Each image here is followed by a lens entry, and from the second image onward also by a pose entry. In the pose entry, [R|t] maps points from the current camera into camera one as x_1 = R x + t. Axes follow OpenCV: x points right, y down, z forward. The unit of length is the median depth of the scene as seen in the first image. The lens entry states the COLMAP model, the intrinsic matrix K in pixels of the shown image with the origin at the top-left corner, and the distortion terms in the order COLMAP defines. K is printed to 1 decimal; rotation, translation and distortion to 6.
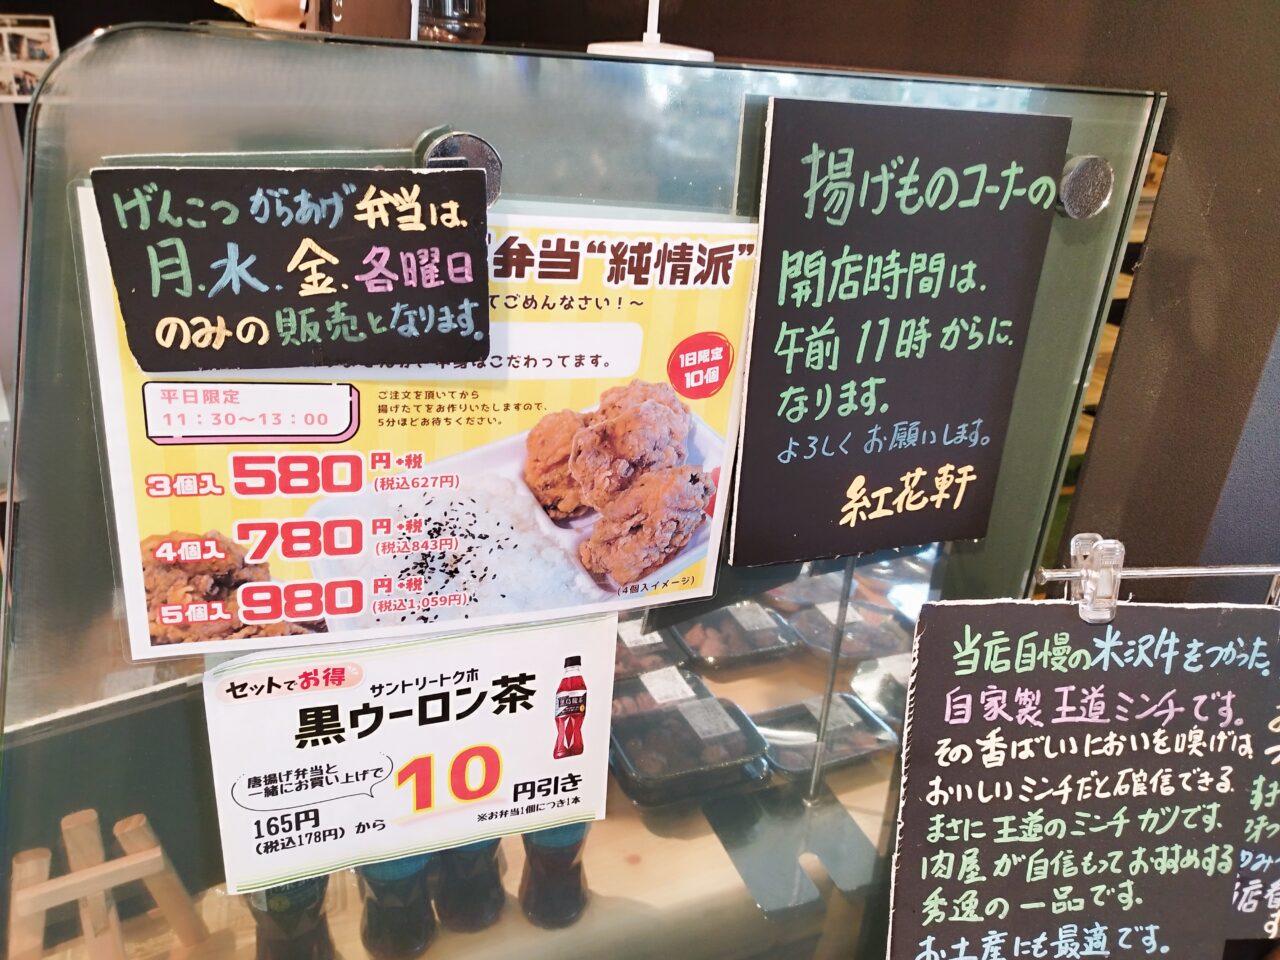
lens RADIAL K [[953.7, 0, 640.0], [0, 953.7, 480.0], [0, 0, 1]] dist [0.019417, -0.016454]
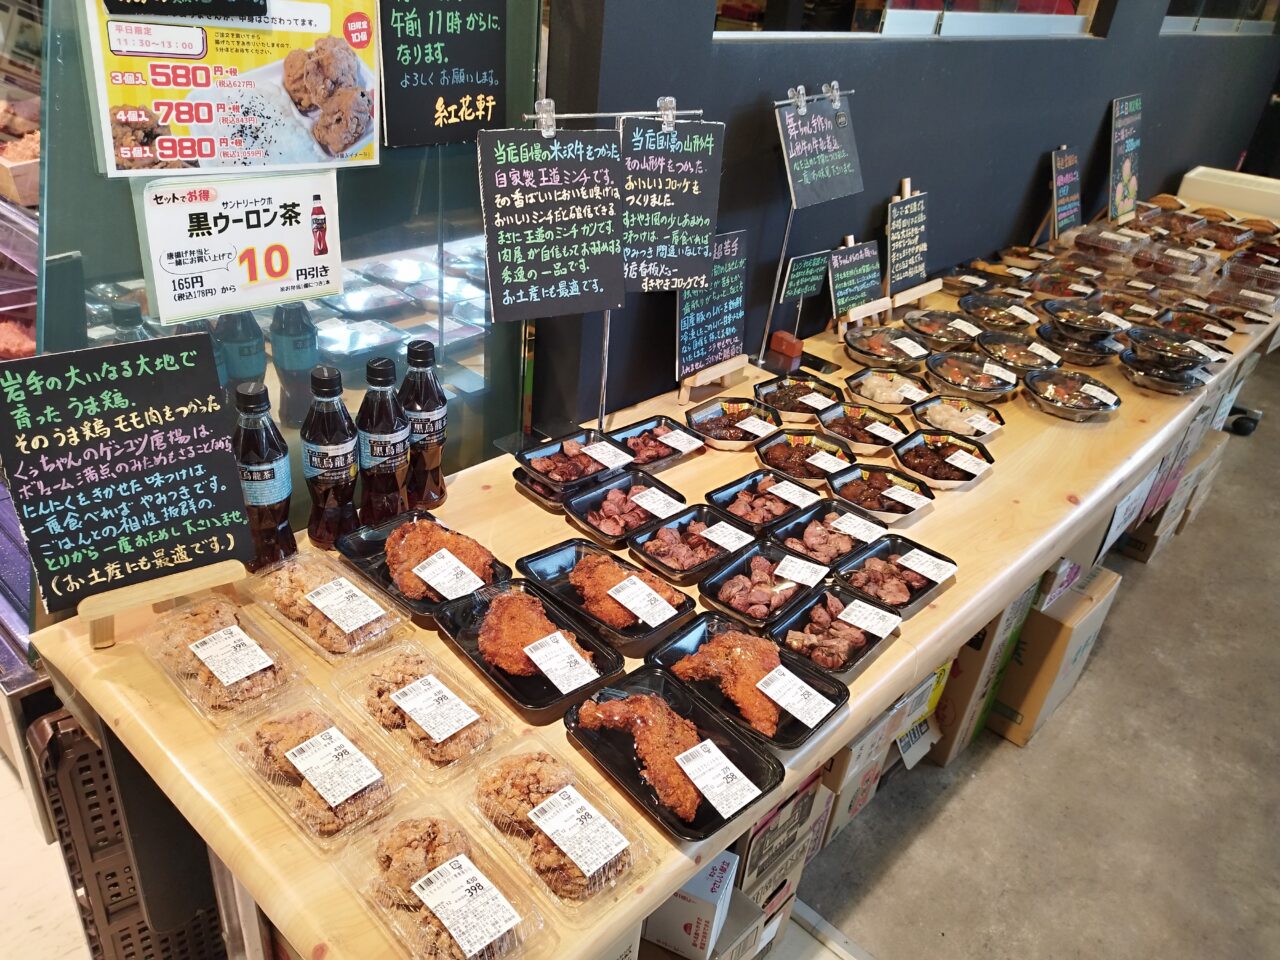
lens RADIAL K [[953.7, 0, 640.0], [0, 953.7, 480.0], [0, 0, 1]] dist [0.019417, -0.016454]
pose [[0.890347, -0.202619, 0.407712, -0.446613], [0.144359, 0.974941, 0.169266, 0.581048], [-0.431791, -0.091848, 0.897285, -1.256161]]
